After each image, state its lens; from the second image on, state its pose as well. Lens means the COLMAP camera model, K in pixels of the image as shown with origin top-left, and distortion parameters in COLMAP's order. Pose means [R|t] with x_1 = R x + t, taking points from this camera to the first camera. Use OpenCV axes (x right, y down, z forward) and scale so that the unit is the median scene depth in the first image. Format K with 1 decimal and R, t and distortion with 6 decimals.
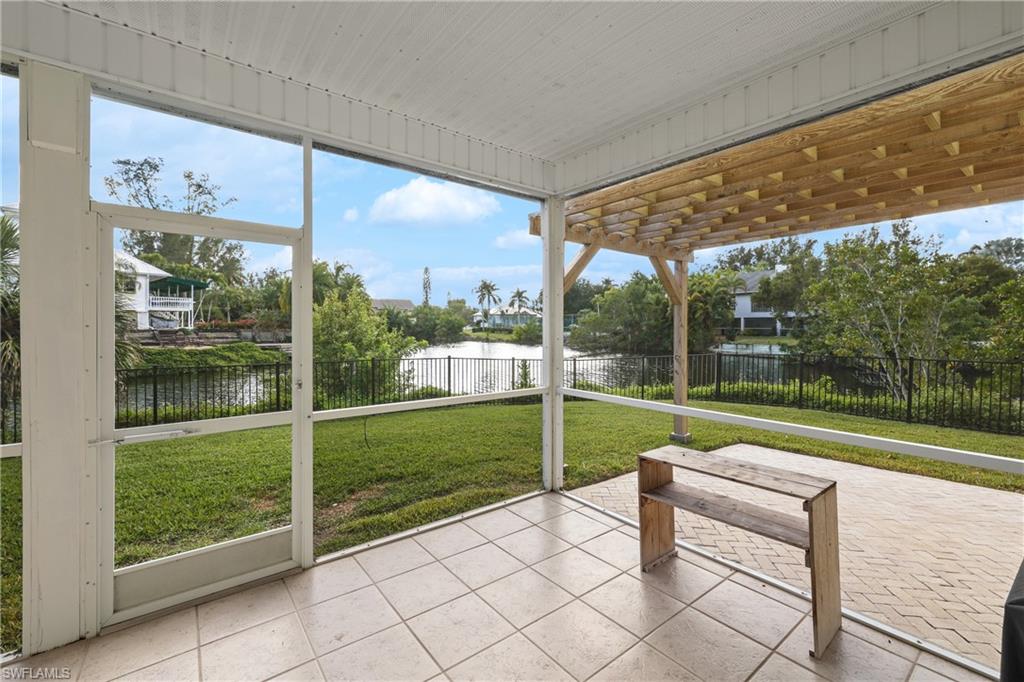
lens RADIAL K [[434.9, 0, 507.9], [0, 434.9, 327.0], [0, 0, 1]] dist [-0.000214, -0.000684]
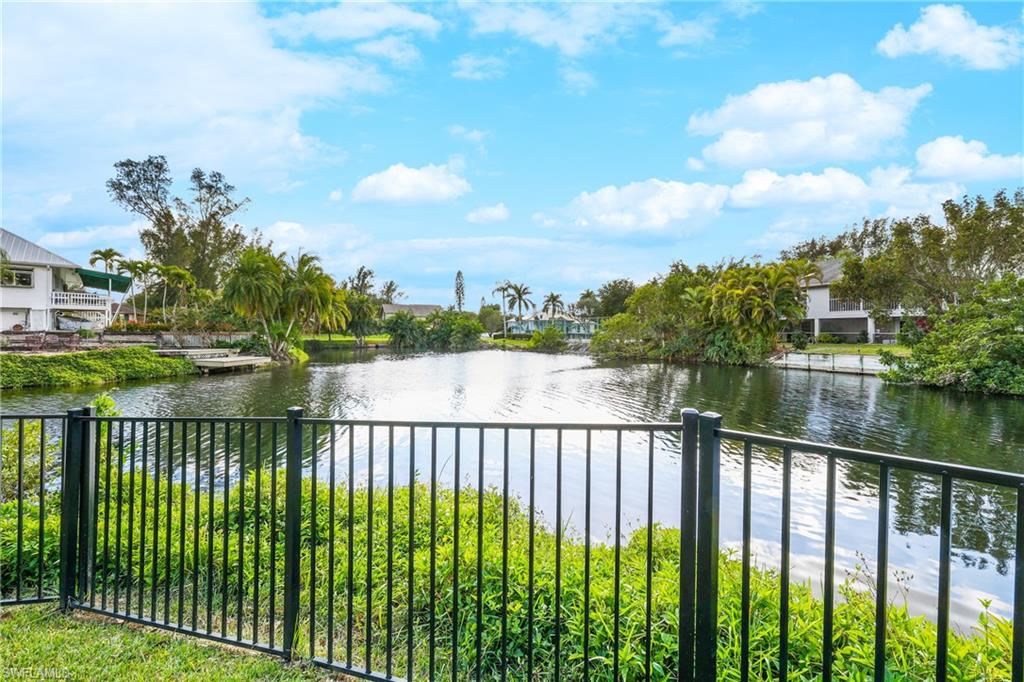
lens RADIAL K [[434.9, 0, 508.6], [0, 434.9, 337.2], [0, 0, 1]] dist [-0.000214, -0.000684]
pose [[0.993343, 0.001613, -0.115183, 0.086779], [-0.001112, 0.999990, 0.004407, 0.007043], [0.115189, -0.004250, 0.993334, 0.172566]]
